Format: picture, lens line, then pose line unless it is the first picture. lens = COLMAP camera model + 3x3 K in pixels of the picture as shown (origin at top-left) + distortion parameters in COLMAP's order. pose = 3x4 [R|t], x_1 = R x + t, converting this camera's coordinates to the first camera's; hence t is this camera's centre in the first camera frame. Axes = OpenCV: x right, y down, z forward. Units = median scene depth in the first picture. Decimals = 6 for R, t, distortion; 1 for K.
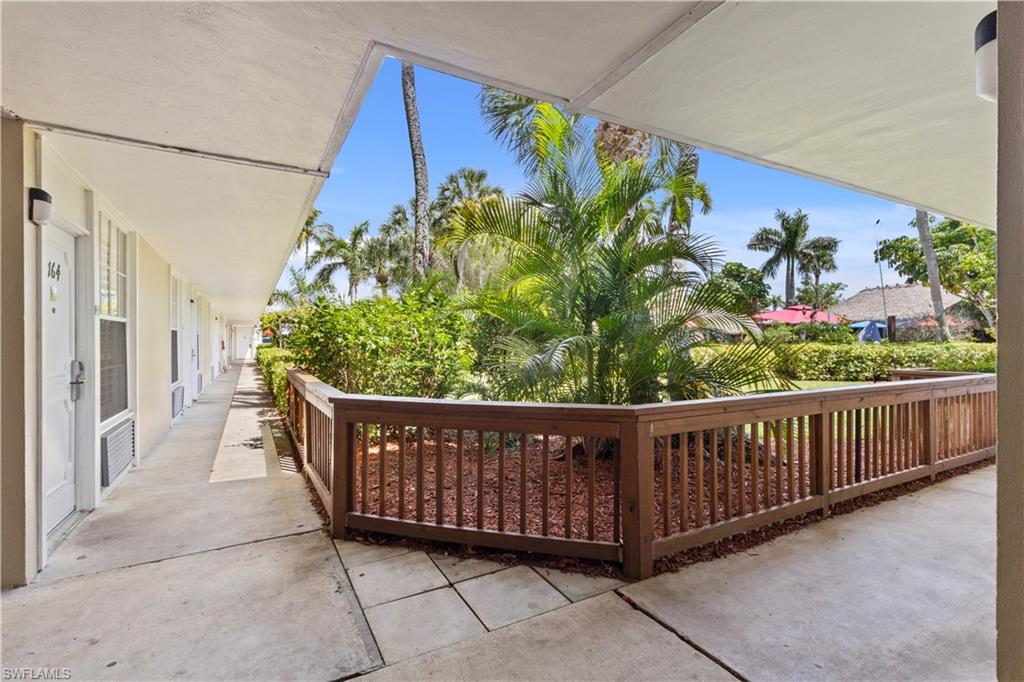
lens RADIAL K [[469.9, 0, 510.5], [0, 469.9, 342.3], [0, 0, 1]] dist [0.002982, 0.001058]
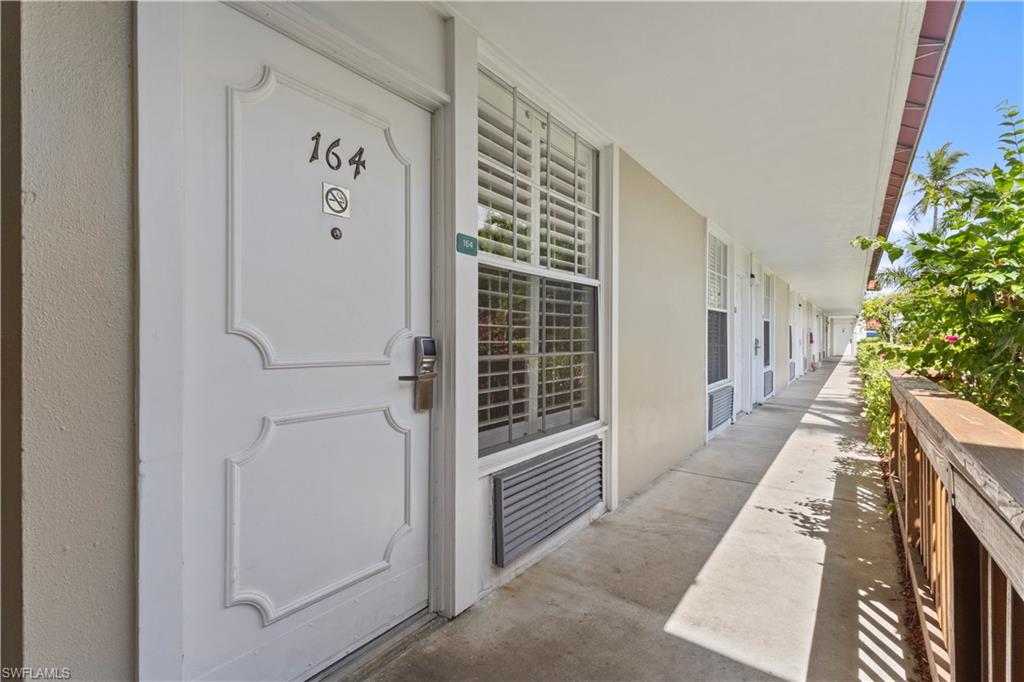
lens RADIAL K [[469.9, 0, 510.5], [0, 469.9, 342.3], [0, 0, 1]] dist [0.002982, 0.001058]
pose [[0.418694, 0.008781, -0.908085, -0.187104], [-0.001904, 0.999960, 0.008791, 0.019322], [0.908125, -0.001952, 0.418694, 0.414770]]
